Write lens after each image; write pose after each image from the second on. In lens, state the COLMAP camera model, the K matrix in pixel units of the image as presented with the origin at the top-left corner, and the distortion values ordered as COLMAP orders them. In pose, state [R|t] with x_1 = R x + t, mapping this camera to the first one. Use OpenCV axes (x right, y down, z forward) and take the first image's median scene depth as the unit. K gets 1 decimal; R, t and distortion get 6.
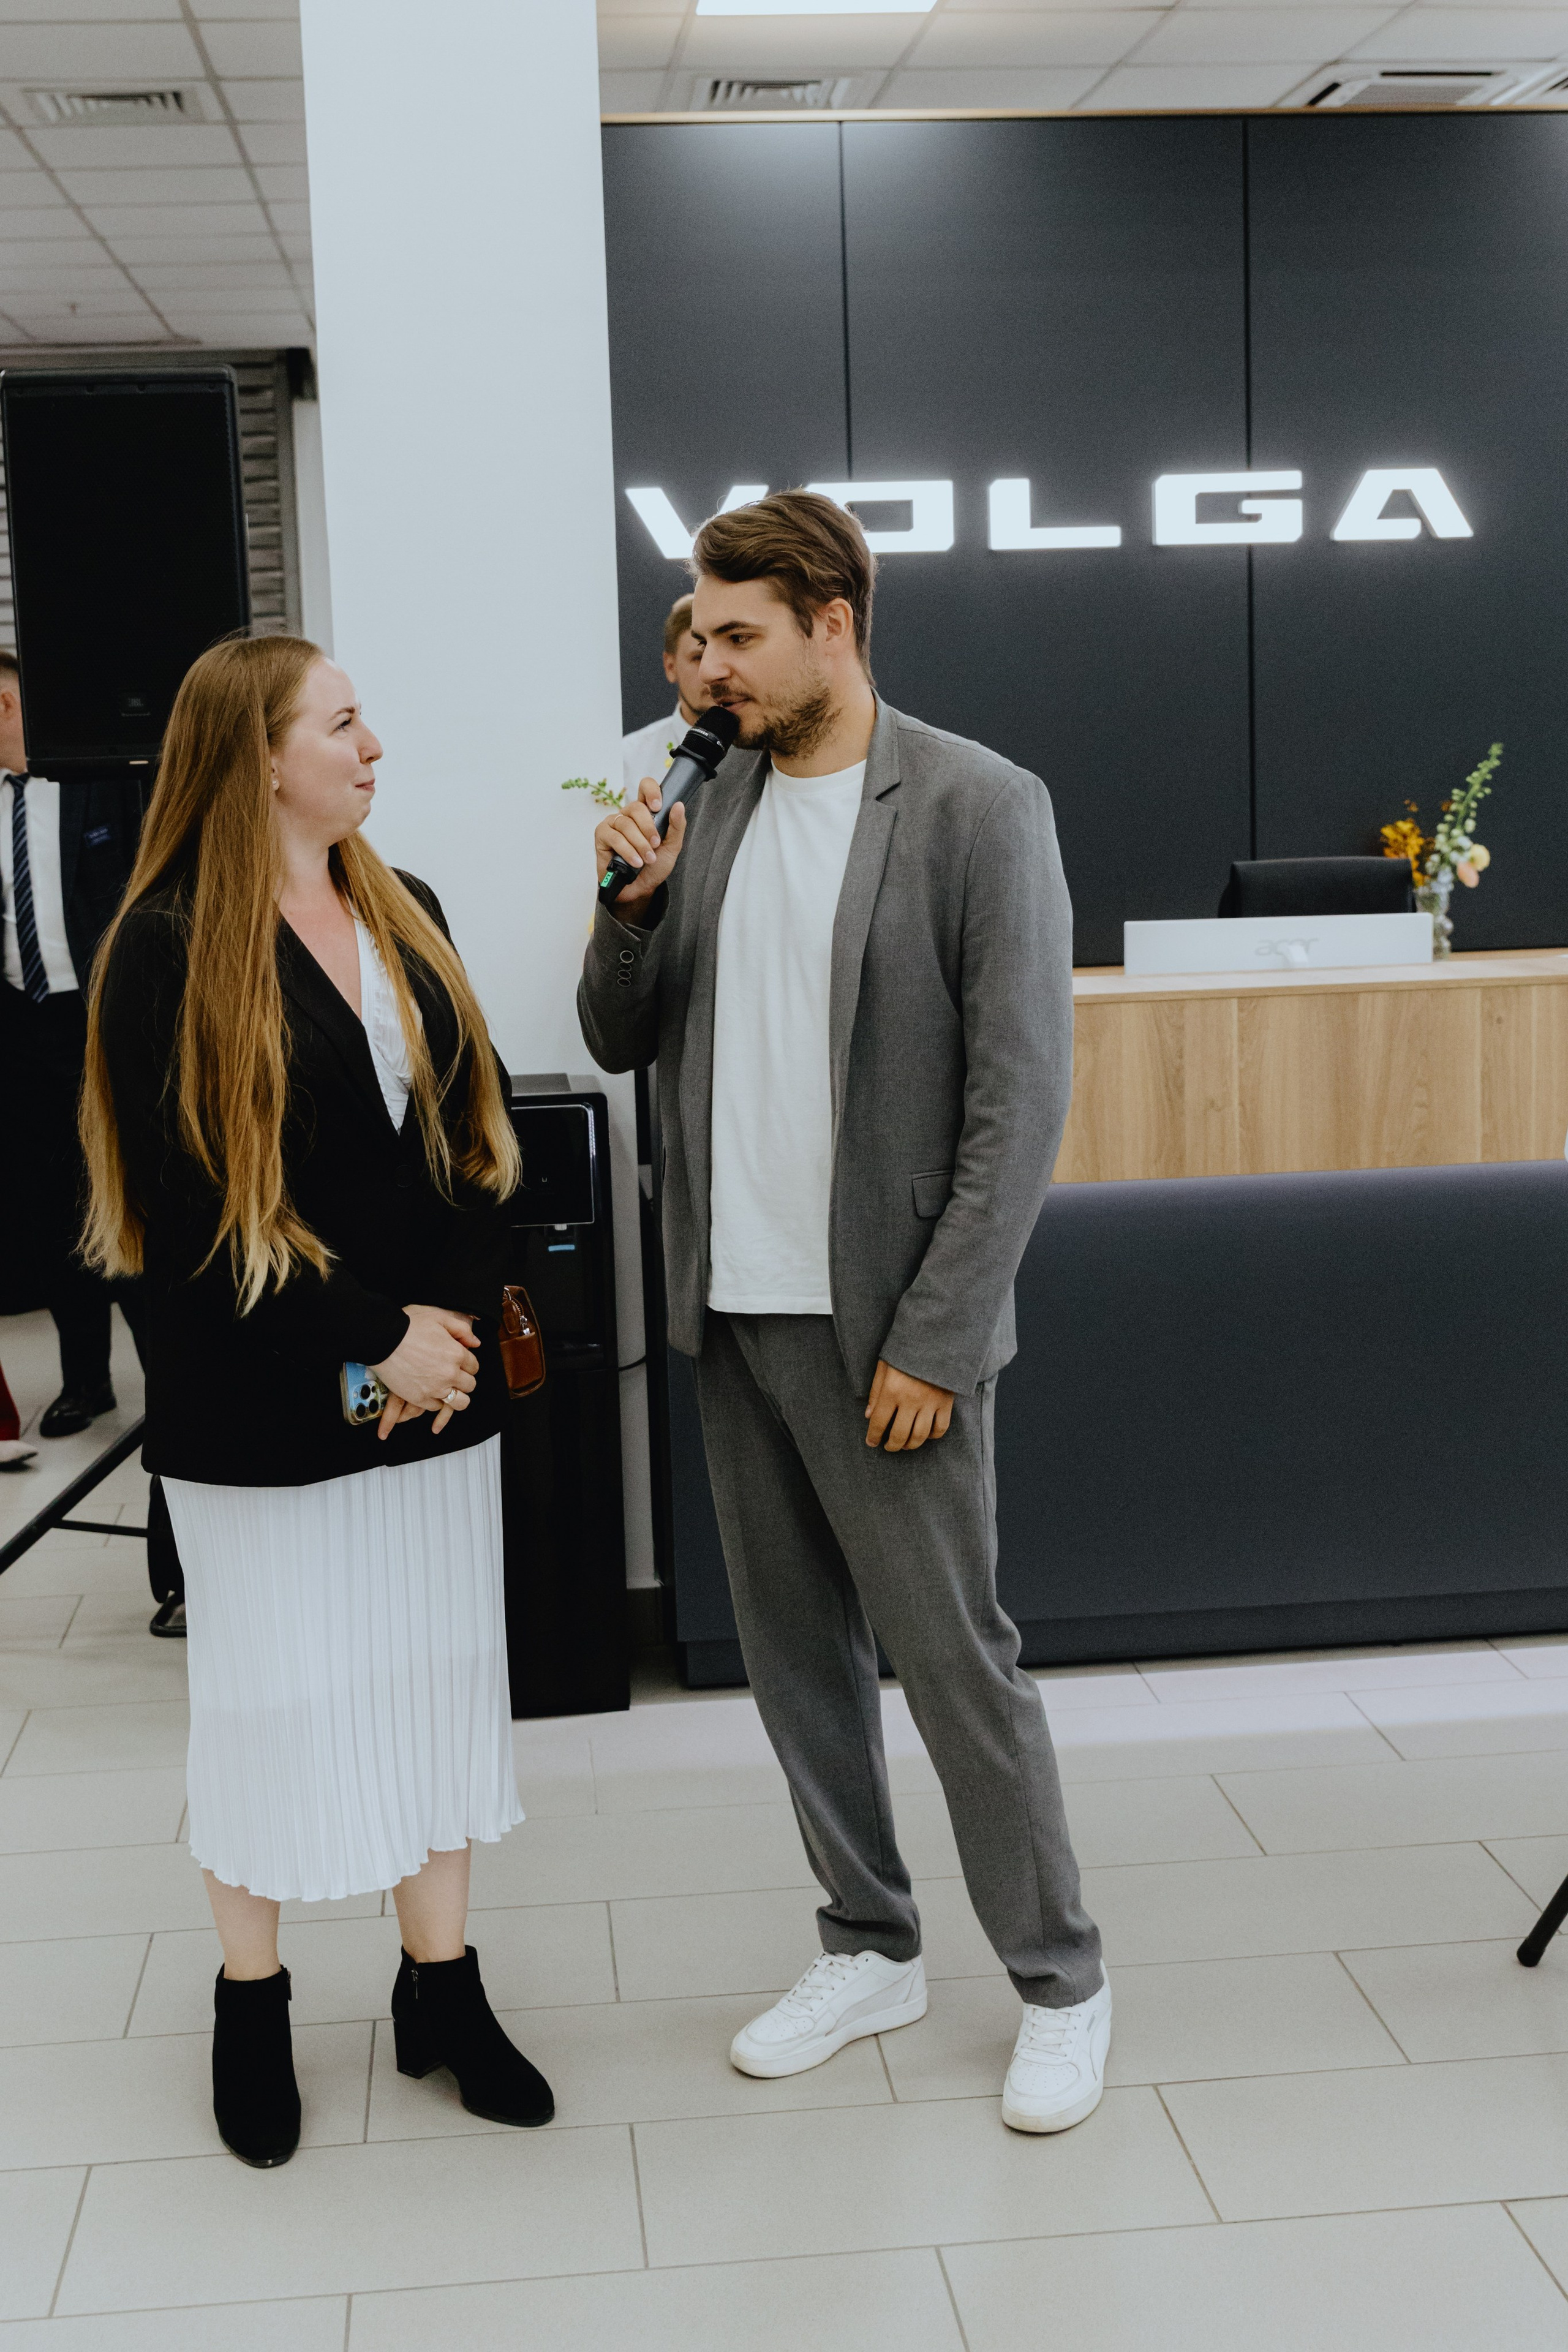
lens RADIAL K [[2758.8, 0, 742.5], [0, 2758.8, 1044.5], [0, 0, 1]] dist [-0.017351, 0.033010]
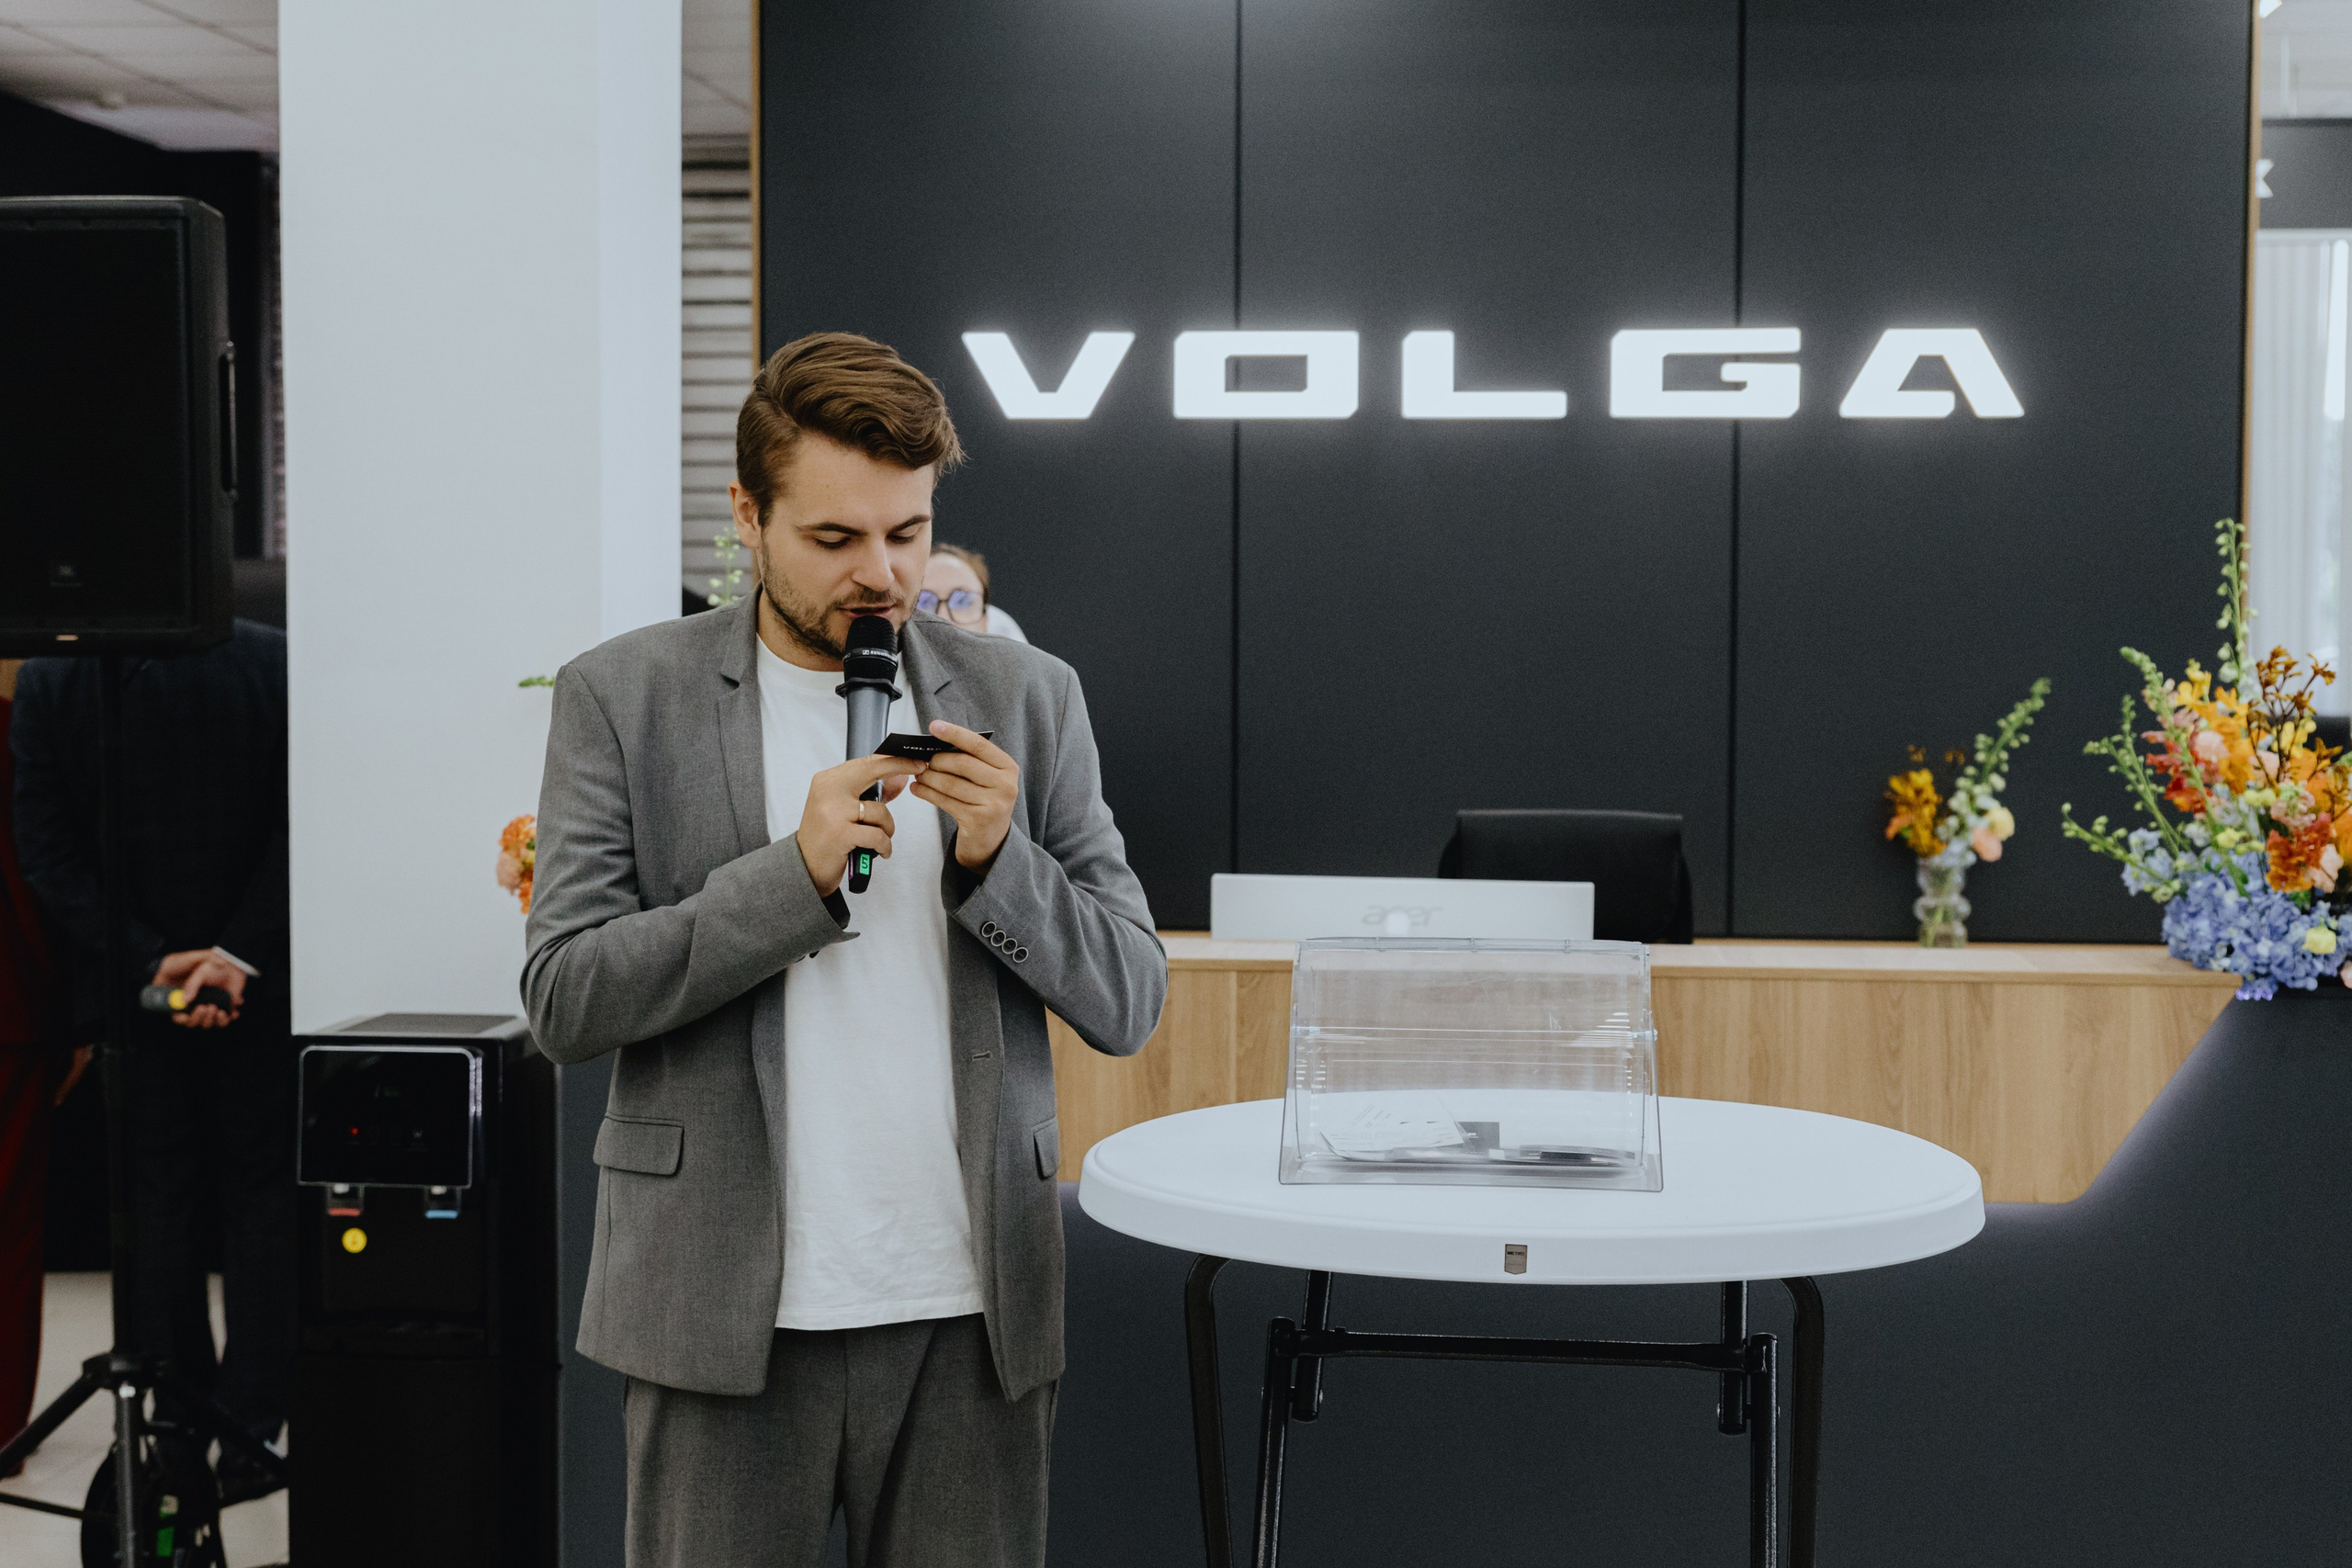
lens RADIAL K [[3556.3, 0, 1155.5], [0, 3556.3, 815.6], [0, 0, 1]] dist [-0.002486, 0.025506]
pose [[0.978837, 0.048608, -0.198784, 0.232305], [-0.059482, 0.997021, -0.049098, -0.006074], [0.195805, 0.059883, 0.978813, -0.036321]]
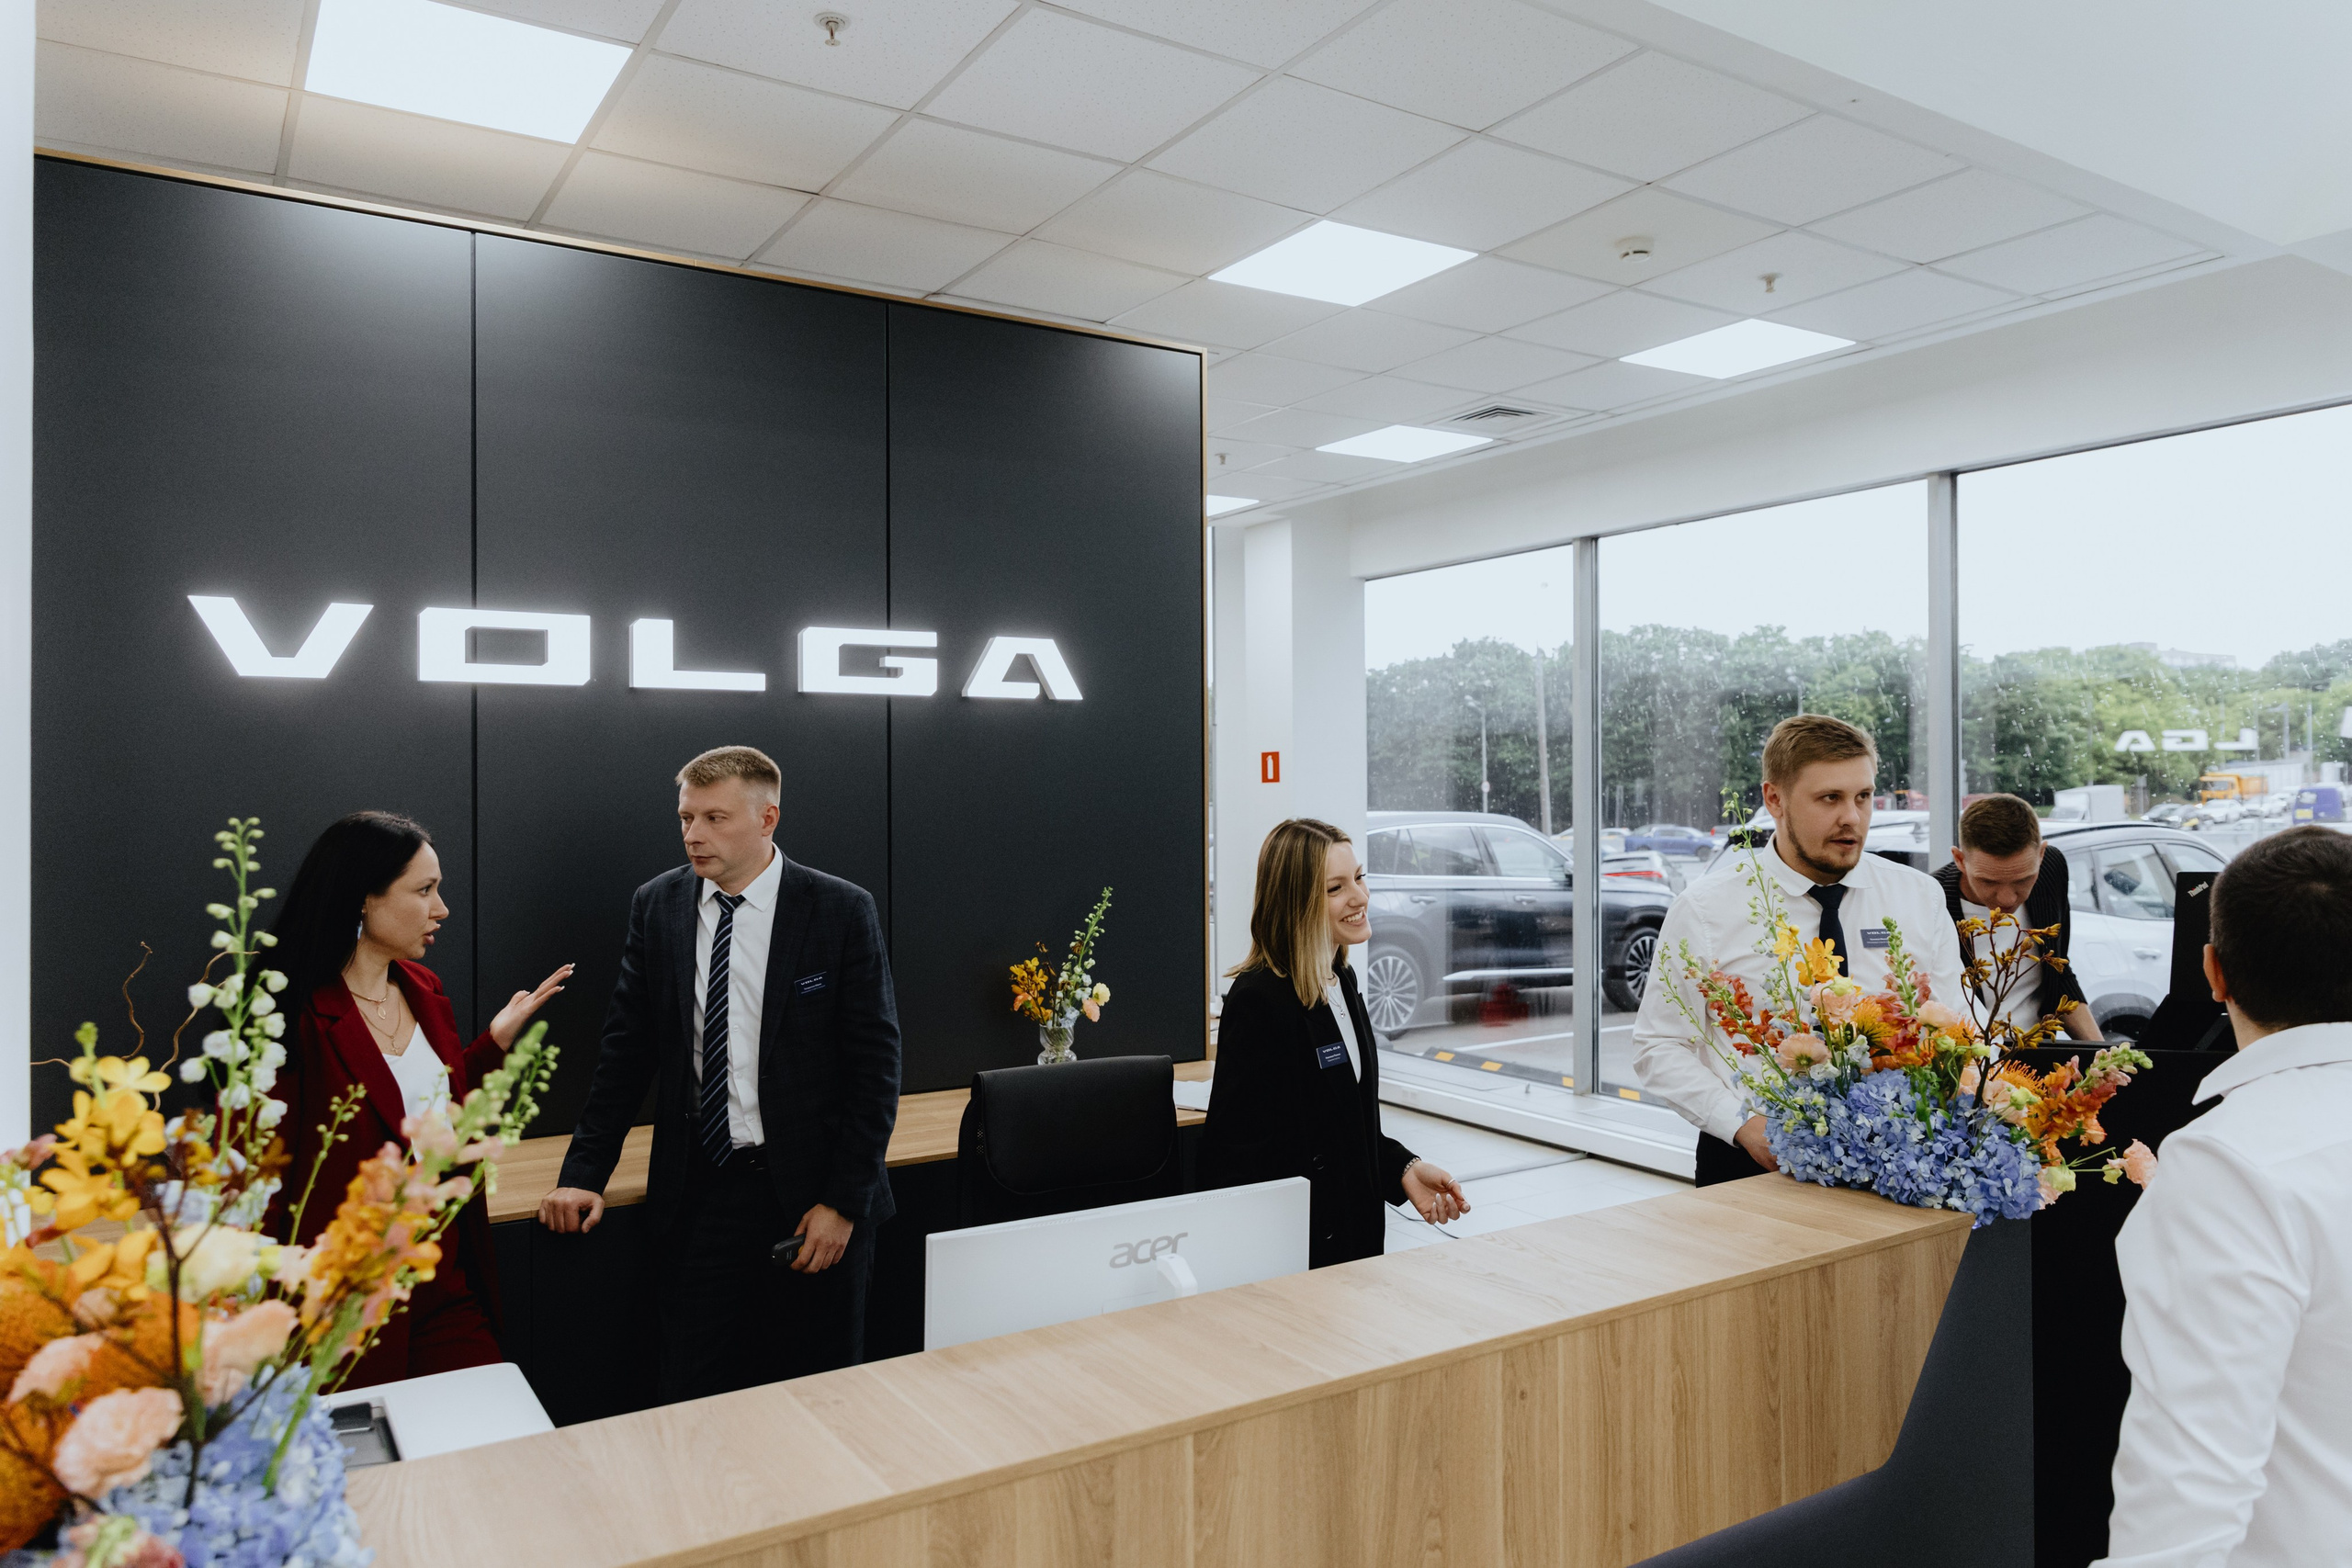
lens RADIAL K [[1566.6, 0, 1169.3], [0, 1566.6, 780.4], [0, 0, 1]] dist [-0.001064, -0.001989]
pose [[0.891553, 0.029299, 0.451969, 0.011229], [0.031325, 0.991527, -0.126067, -0.072516], [-0.451833, 0.126553, 0.883081, 0.434627]]
